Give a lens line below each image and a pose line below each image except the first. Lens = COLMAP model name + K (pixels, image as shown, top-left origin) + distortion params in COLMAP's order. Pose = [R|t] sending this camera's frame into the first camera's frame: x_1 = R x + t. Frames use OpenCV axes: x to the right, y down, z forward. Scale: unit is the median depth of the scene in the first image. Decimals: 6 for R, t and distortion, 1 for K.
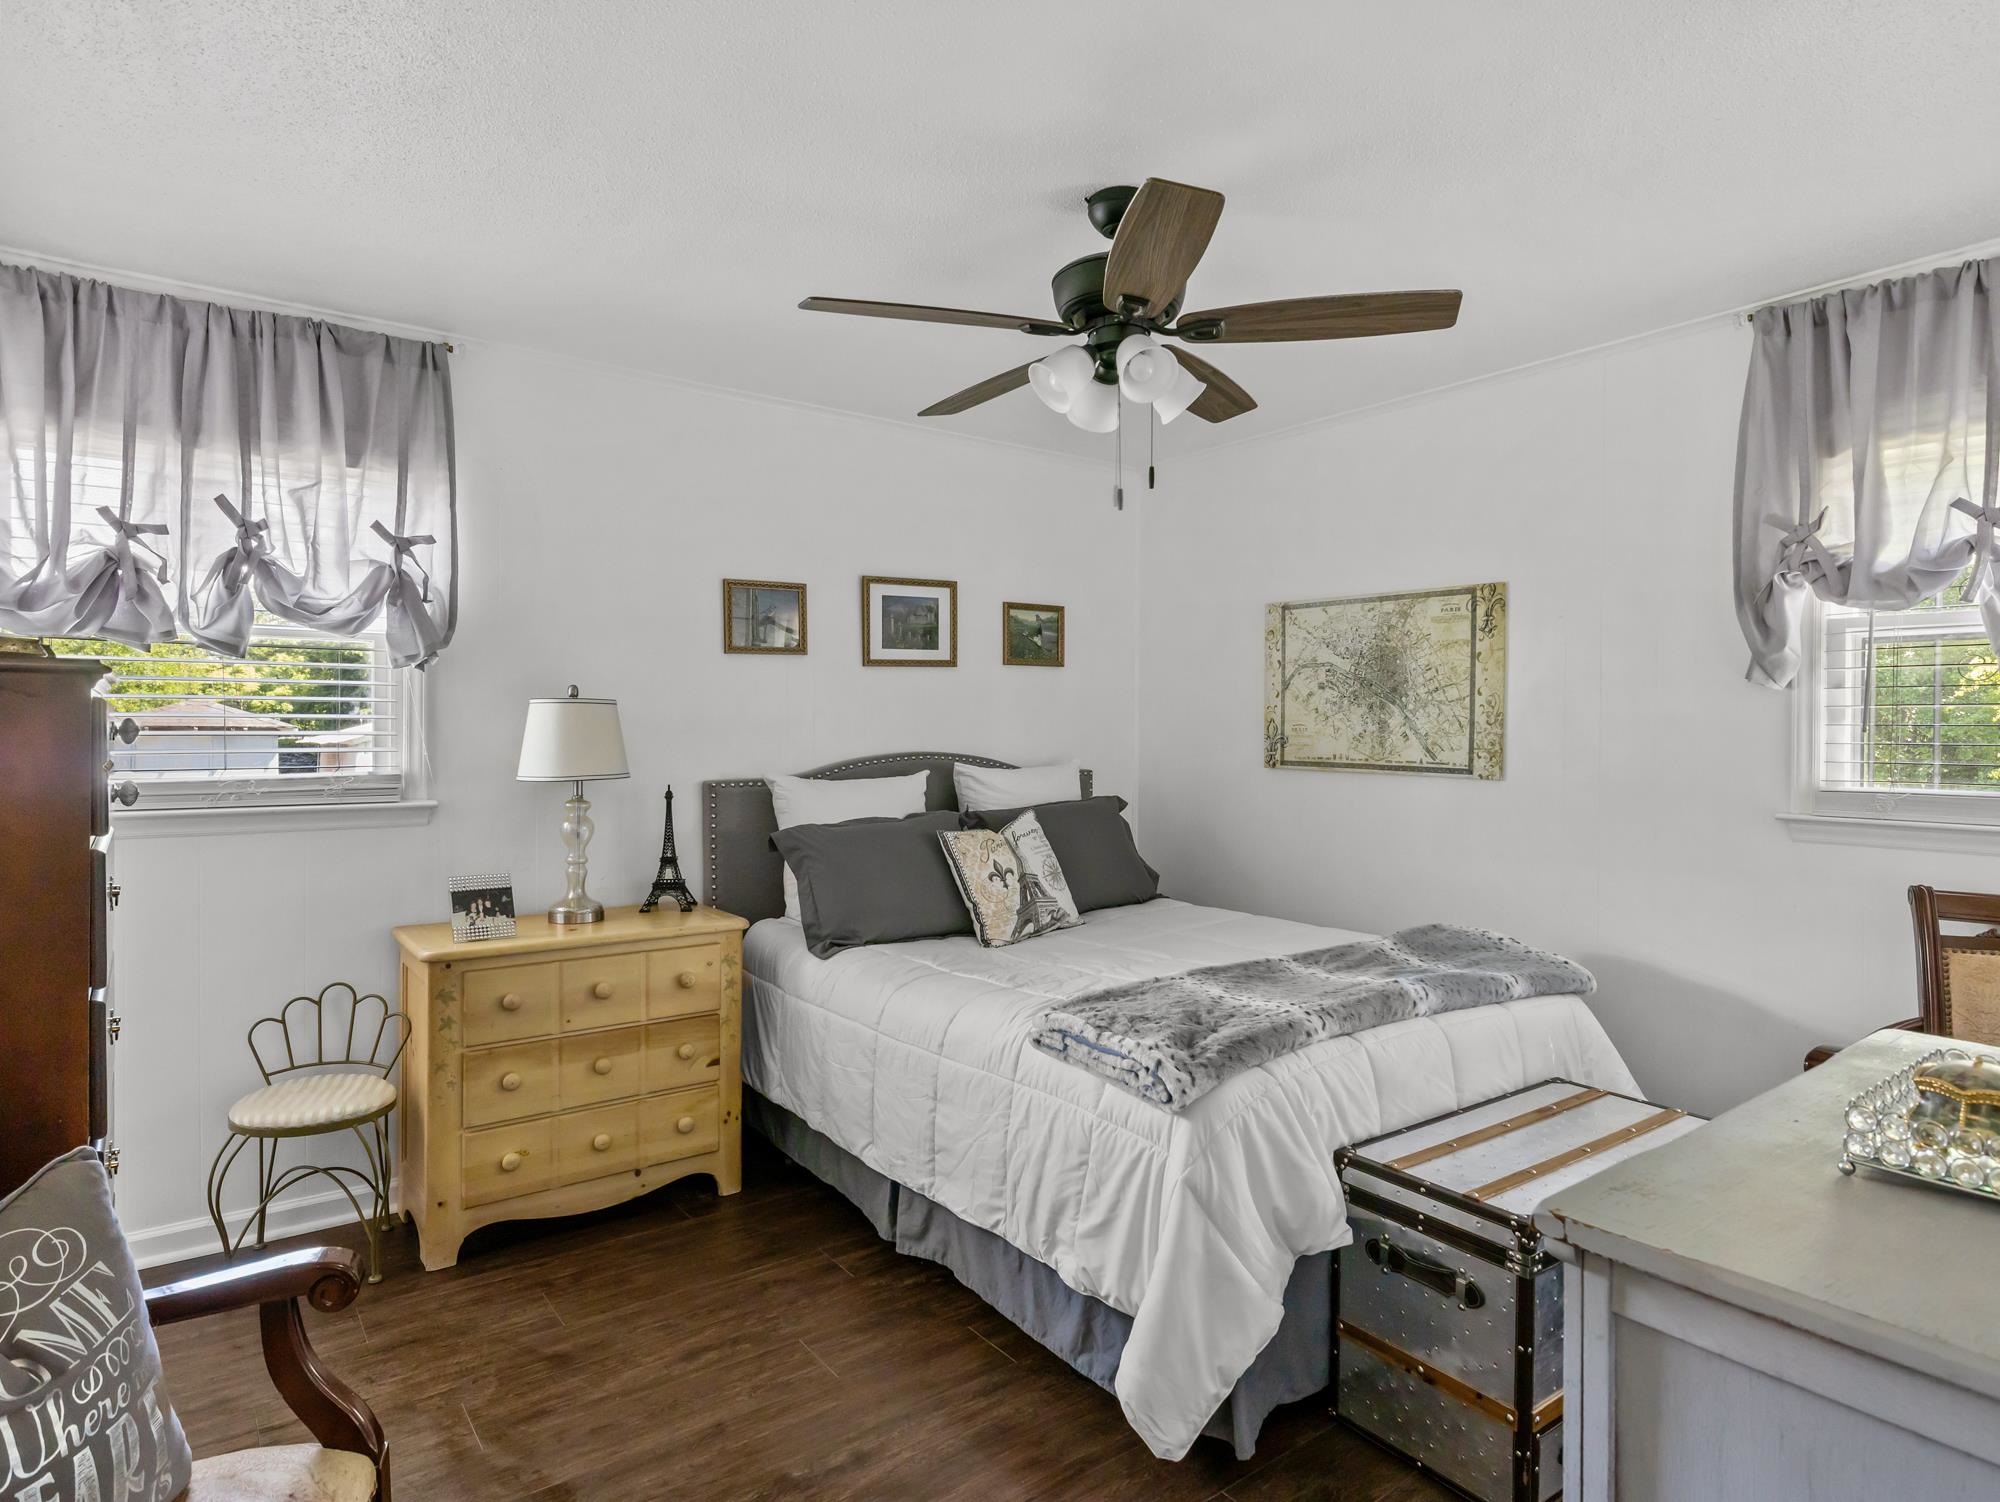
lens RADIAL K [[1139.6, 0, 1005.2], [0, 1139.6, 723.0], [0, 0, 1]] dist [-0.000633, -0.000561]
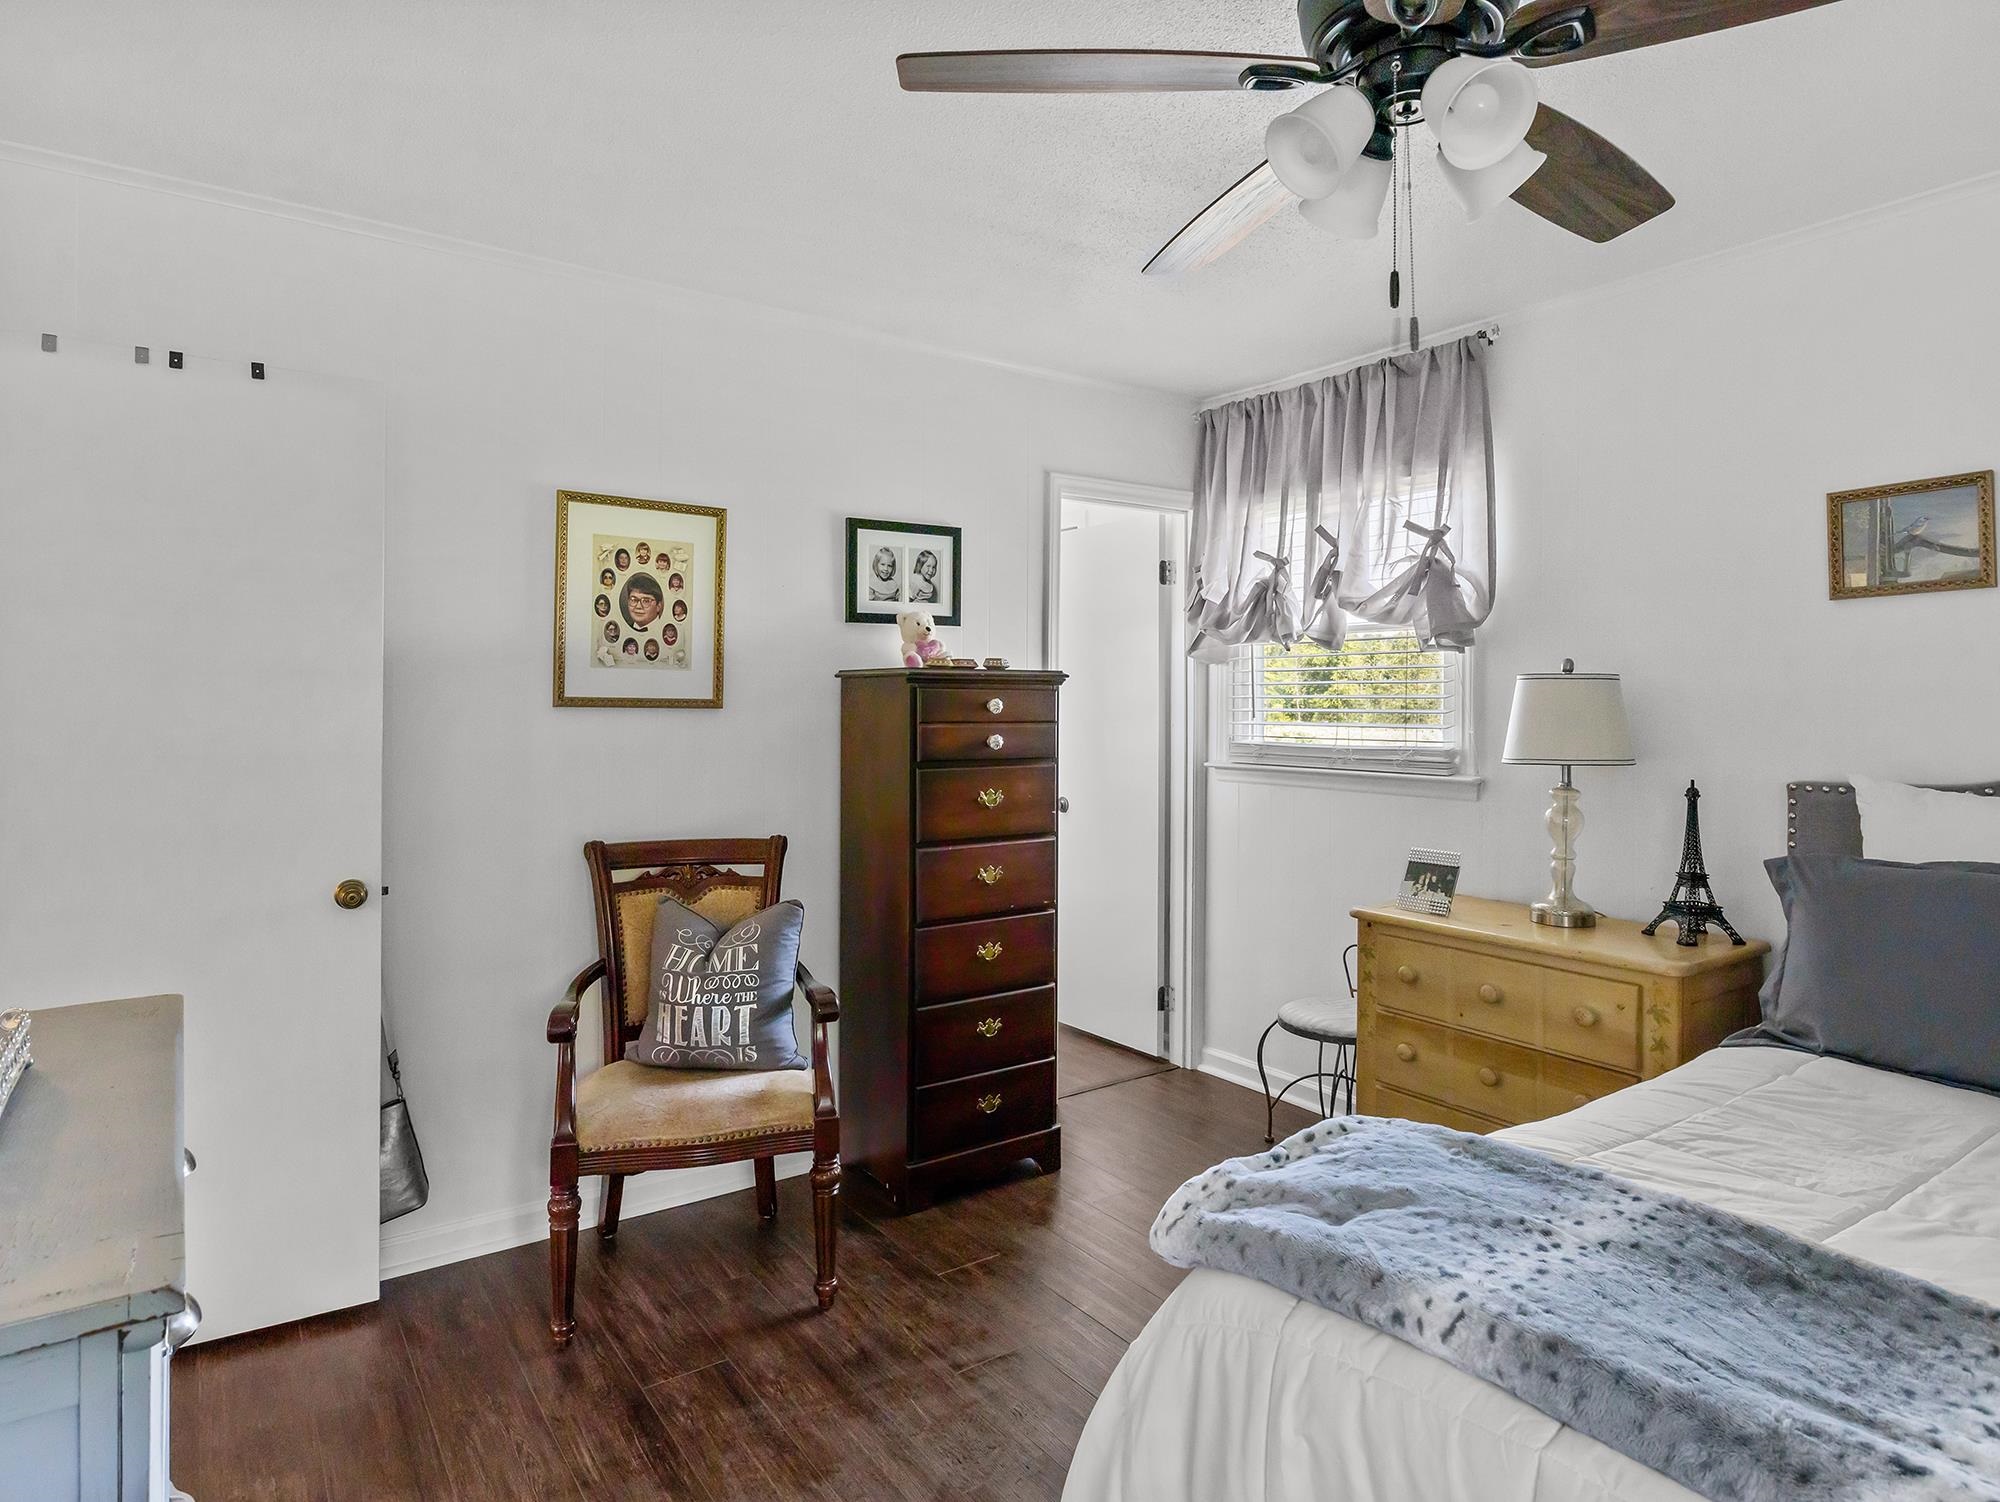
lens RADIAL K [[1098.6, 0, 1002.7], [0, 1098.6, 728.3], [0, 0, 1]] dist [-0.001010, -0.000163]
pose [[-0.012388, 0.007269, -0.999897, 0.520213], [-0.012953, 0.999888, 0.007430, 0.022085], [0.999839, 0.013044, -0.012293, 0.616547]]
